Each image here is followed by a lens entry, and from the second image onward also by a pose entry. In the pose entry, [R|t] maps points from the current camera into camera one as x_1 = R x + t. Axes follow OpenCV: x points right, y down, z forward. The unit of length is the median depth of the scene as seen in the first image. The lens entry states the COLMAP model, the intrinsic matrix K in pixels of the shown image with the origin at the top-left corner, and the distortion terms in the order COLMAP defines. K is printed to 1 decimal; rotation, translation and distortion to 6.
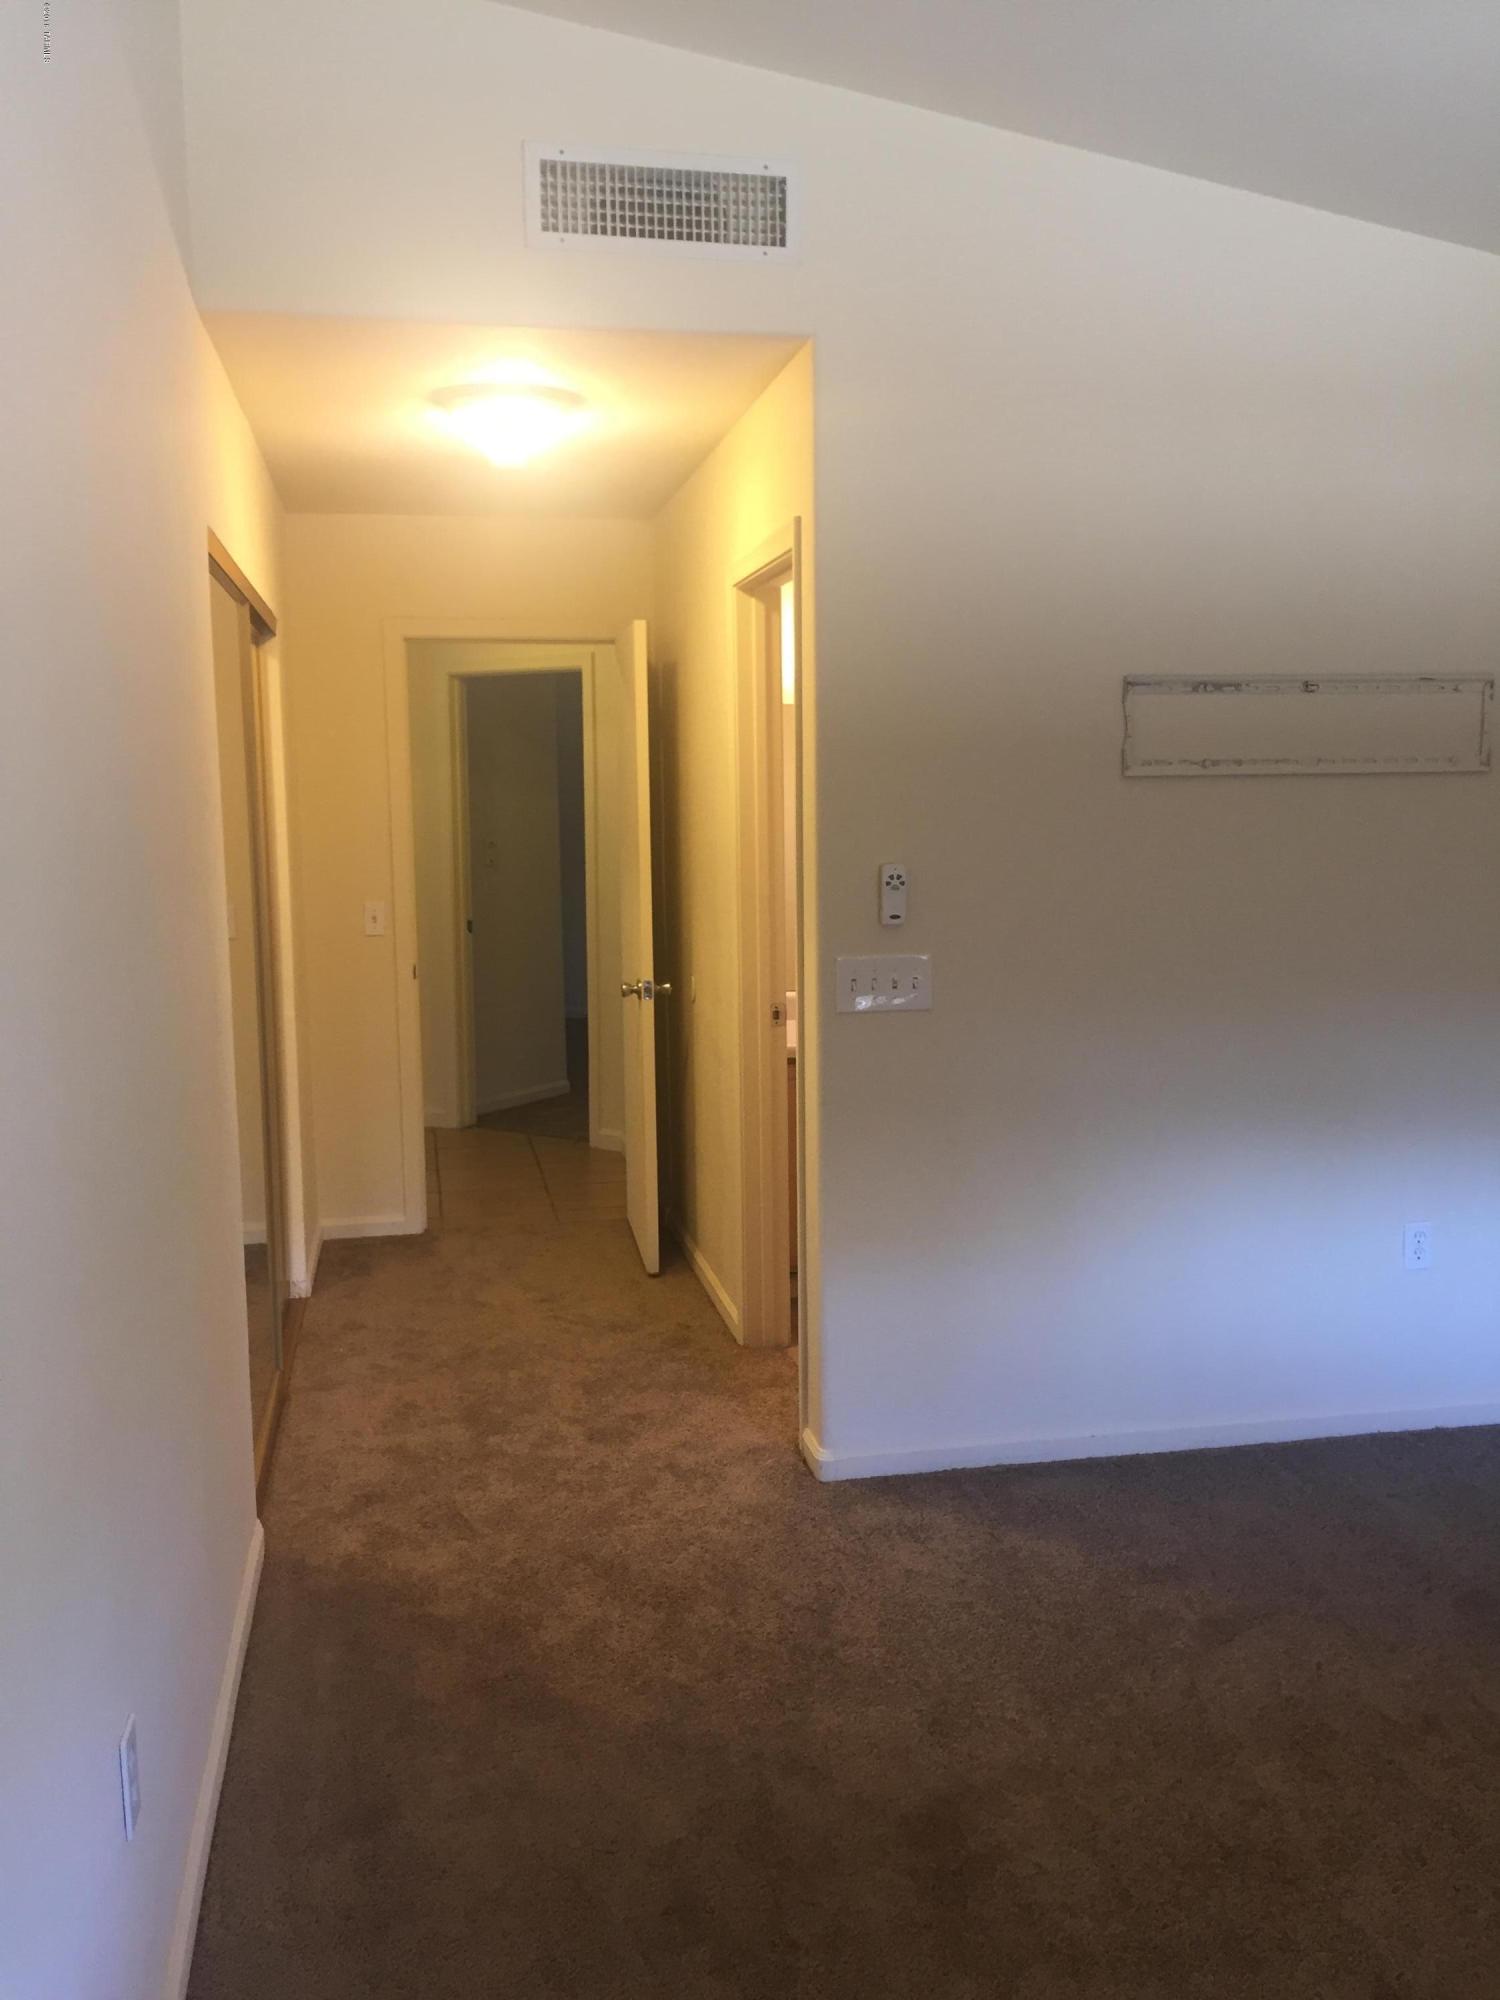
lens RADIAL K [[1721.8, 0, 758.0], [0, 1721.8, 1001.5], [0, 0, 1]] dist [0.085900, -0.134170]
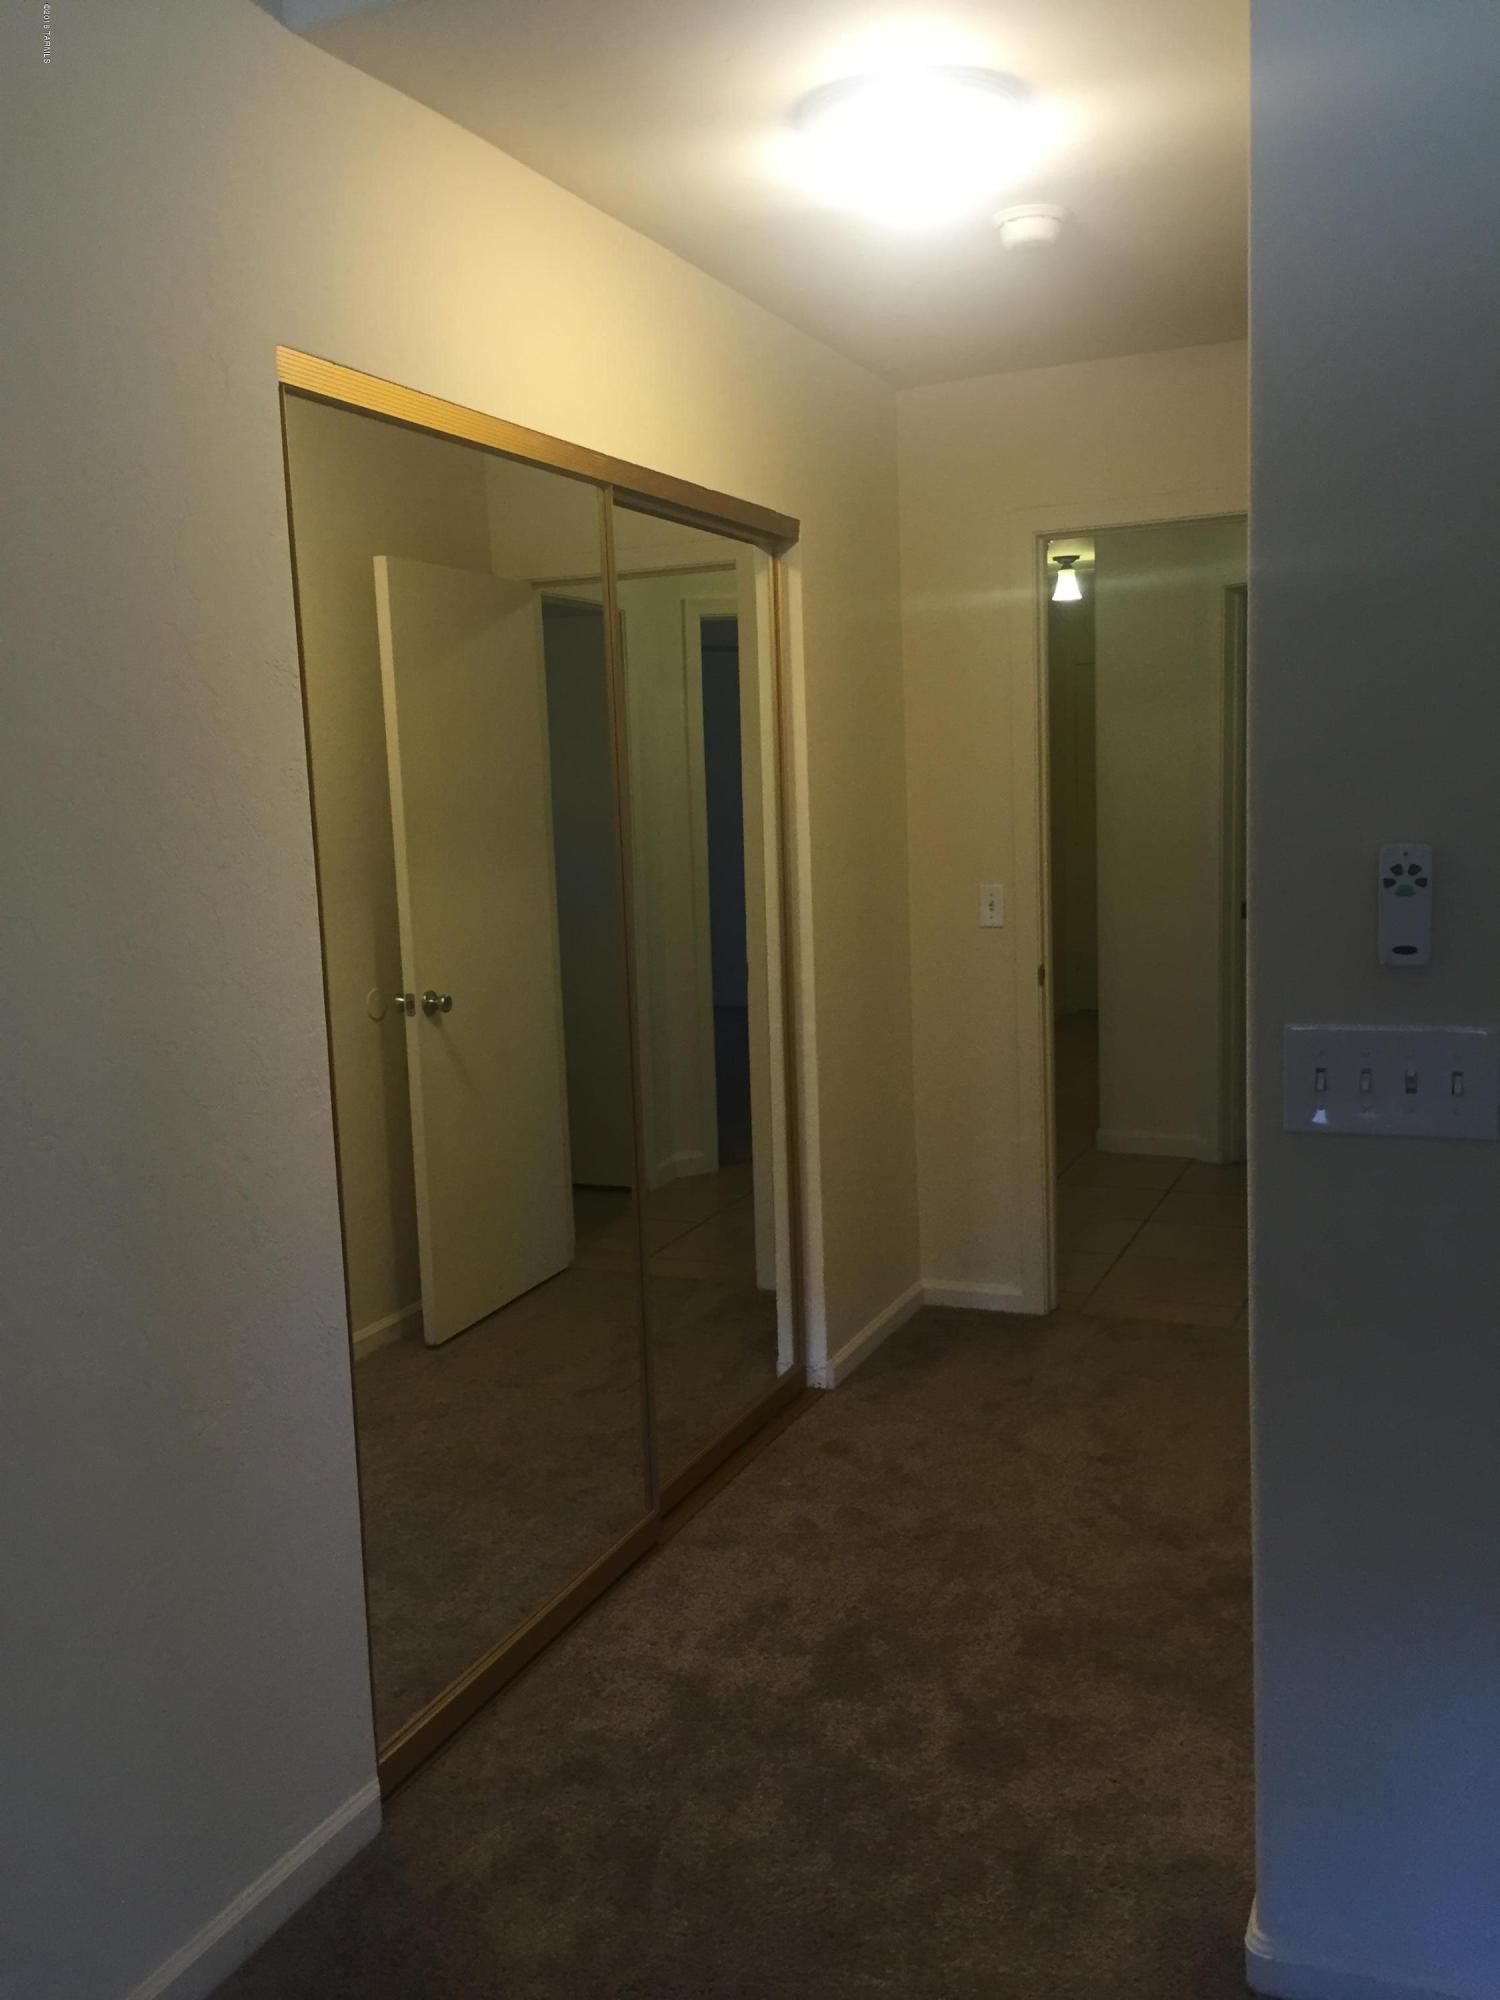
lens RADIAL K [[1721.8, 0, 758.0], [0, 1721.8, 1001.5], [0, 0, 1]] dist [0.085900, -0.134170]
pose [[0.823791, 0.053813, -0.564334, 0.148482], [-0.040979, 0.998533, 0.035397, -0.031608], [0.565410, -0.006034, 0.824788, 0.344228]]
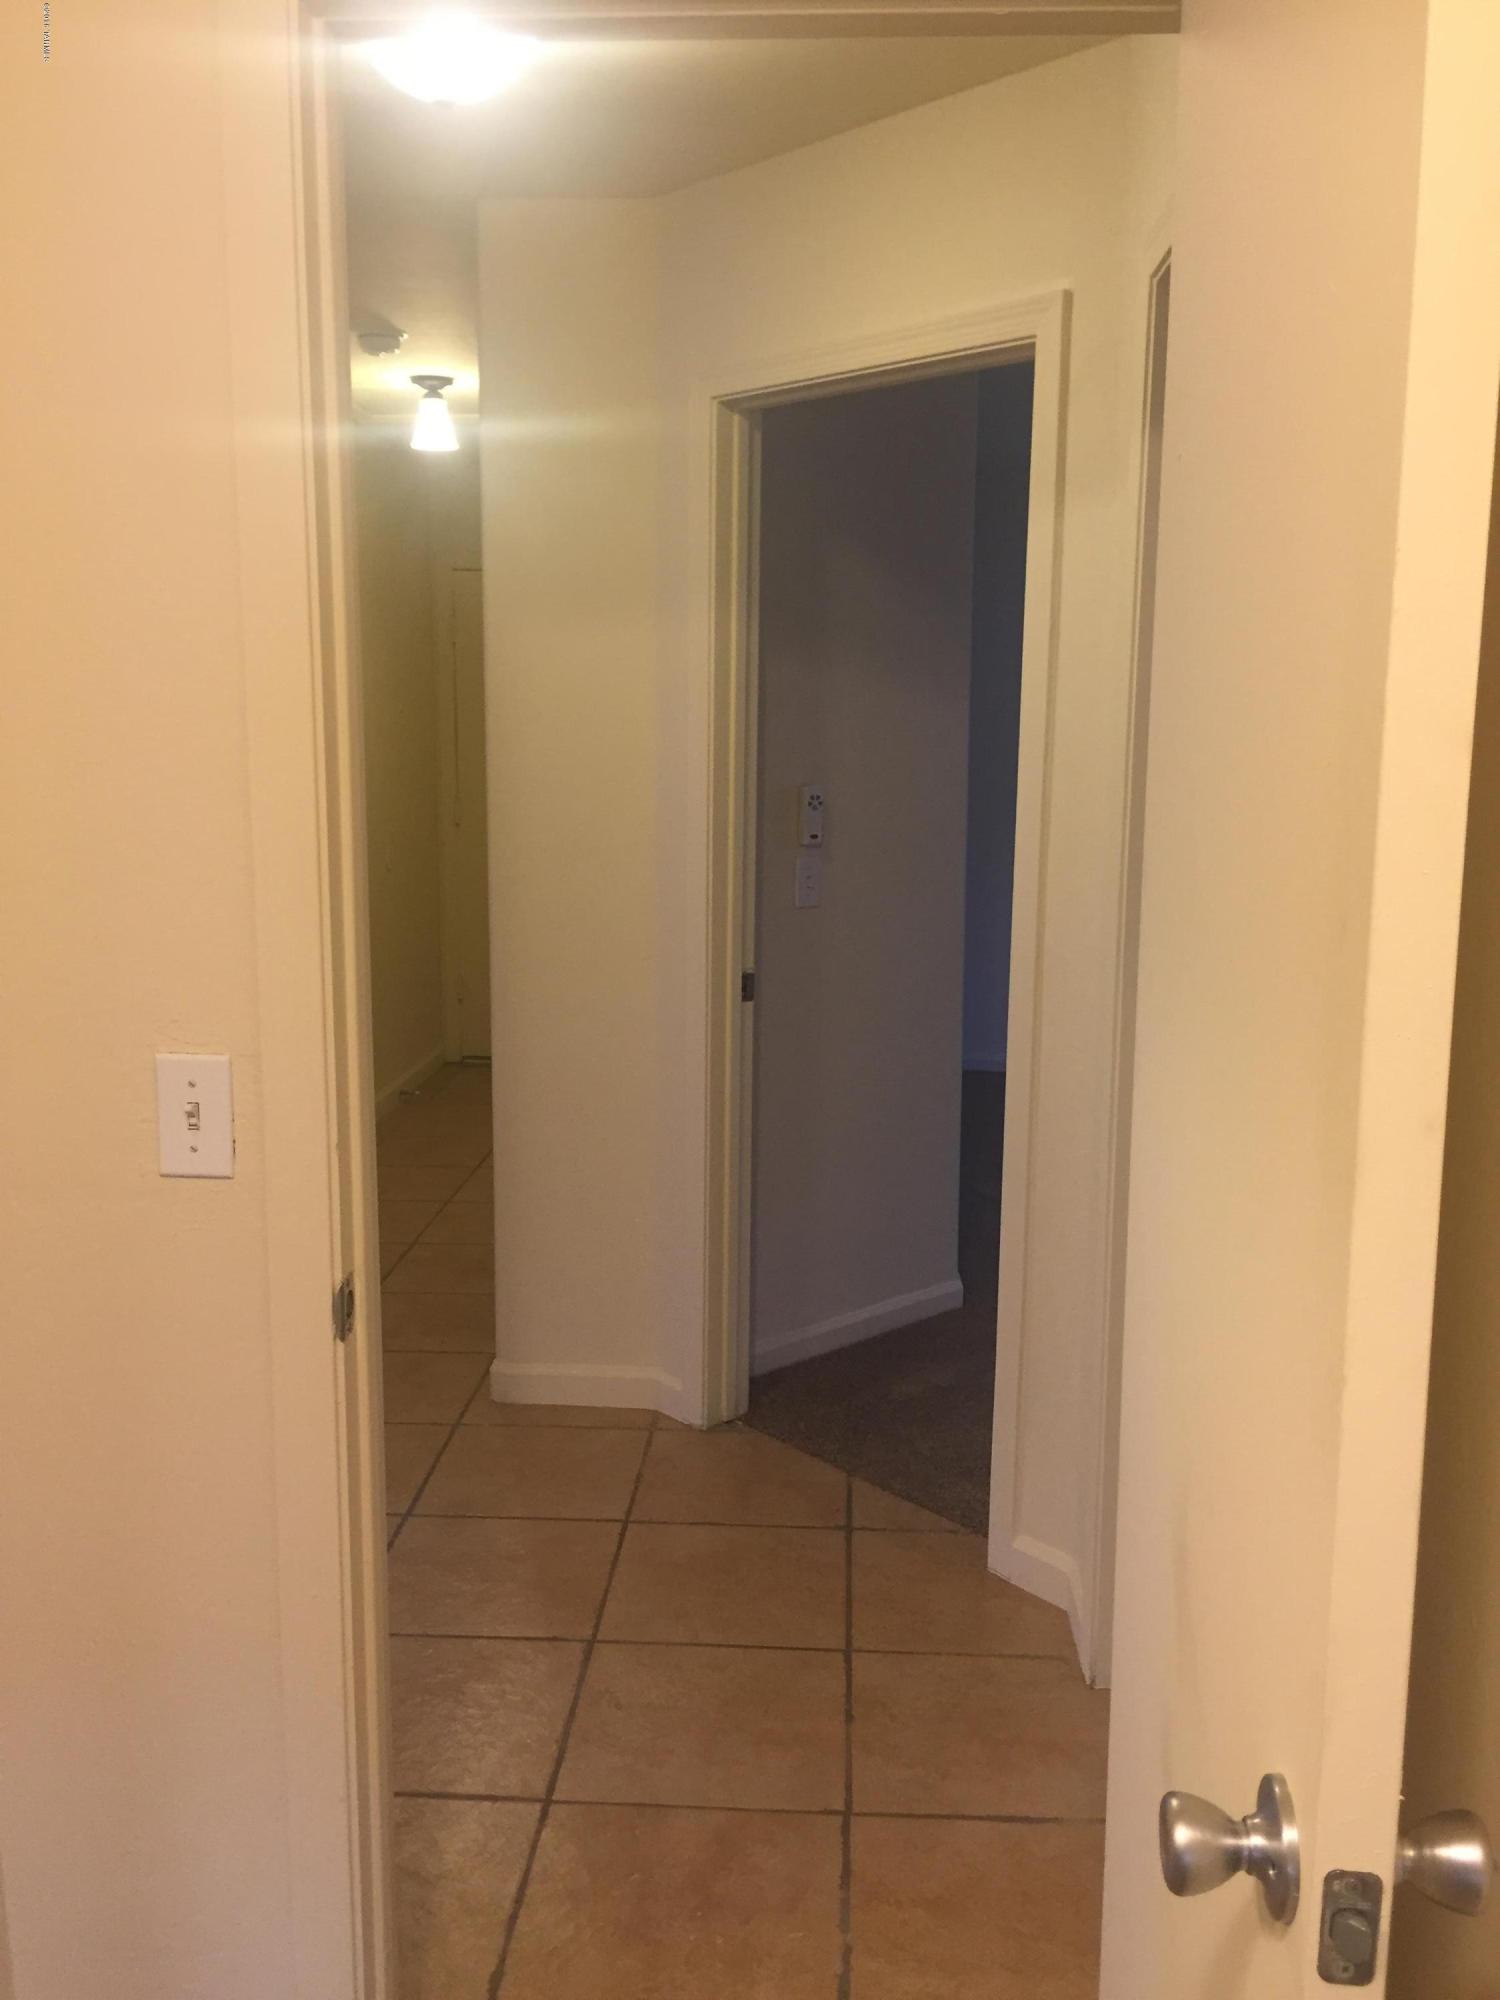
lens RADIAL K [[1721.8, 0, 758.0], [0, 1721.8, 1001.5], [0, 0, 1]] dist [0.085900, -0.134170]
pose [[0.967458, 0.058471, -0.246183, -0.083467], [-0.048020, 0.997680, 0.048252, -0.093428], [0.248433, -0.034860, 0.968022, 0.868993]]
